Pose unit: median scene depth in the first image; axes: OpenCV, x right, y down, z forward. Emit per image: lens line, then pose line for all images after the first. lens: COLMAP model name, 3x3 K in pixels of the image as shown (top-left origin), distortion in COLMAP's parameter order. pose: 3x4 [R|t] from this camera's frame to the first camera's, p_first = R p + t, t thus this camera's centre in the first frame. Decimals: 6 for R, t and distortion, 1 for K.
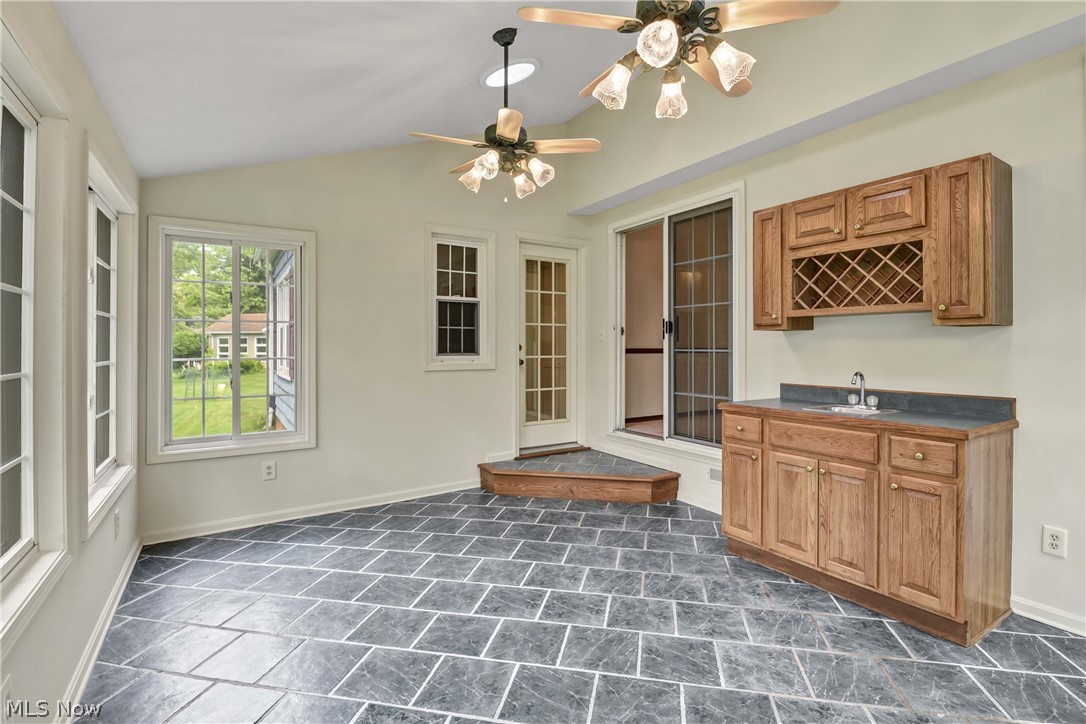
lens RADIAL K [[496.3, 0, 532.0], [0, 496.3, 345.0], [0, 0, 1]] dist [-0.011317, -0.001080]
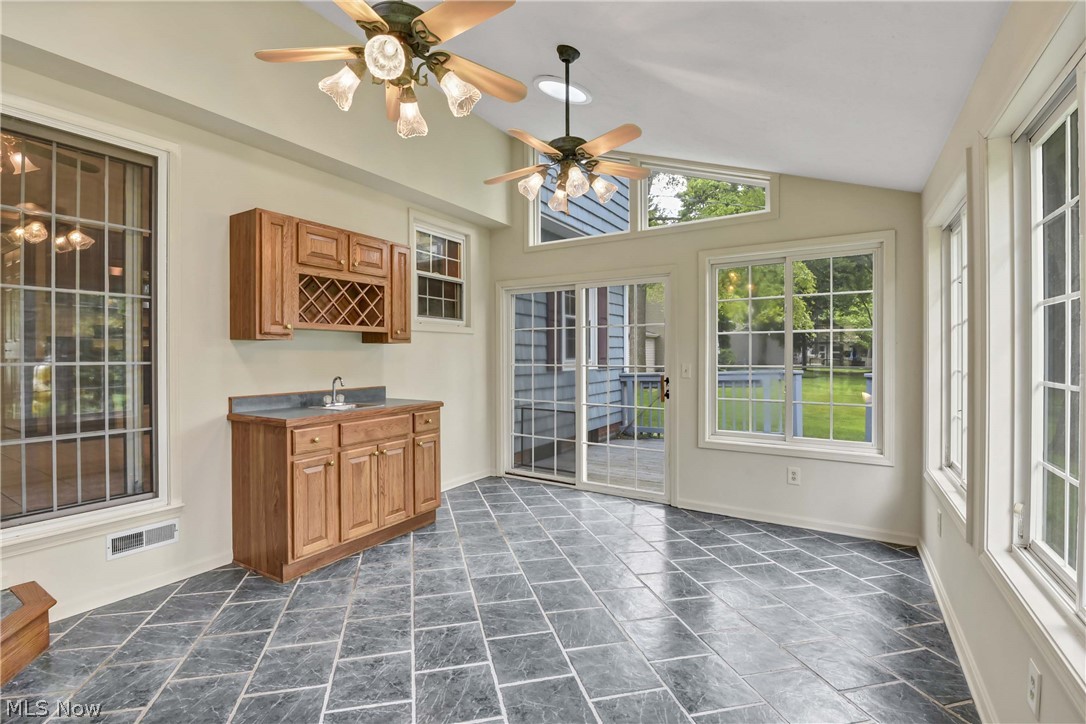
lens RADIAL K [[496.3, 0, 540.3], [0, 496.3, 357.5], [0, 0, 1]] dist [-0.011317, -0.001080]
pose [[-0.451025, -0.004864, 0.892498, -0.774692], [0.000204, 0.999985, 0.005554, -0.000873], [-0.892511, 0.002687, -0.451017, 1.230394]]
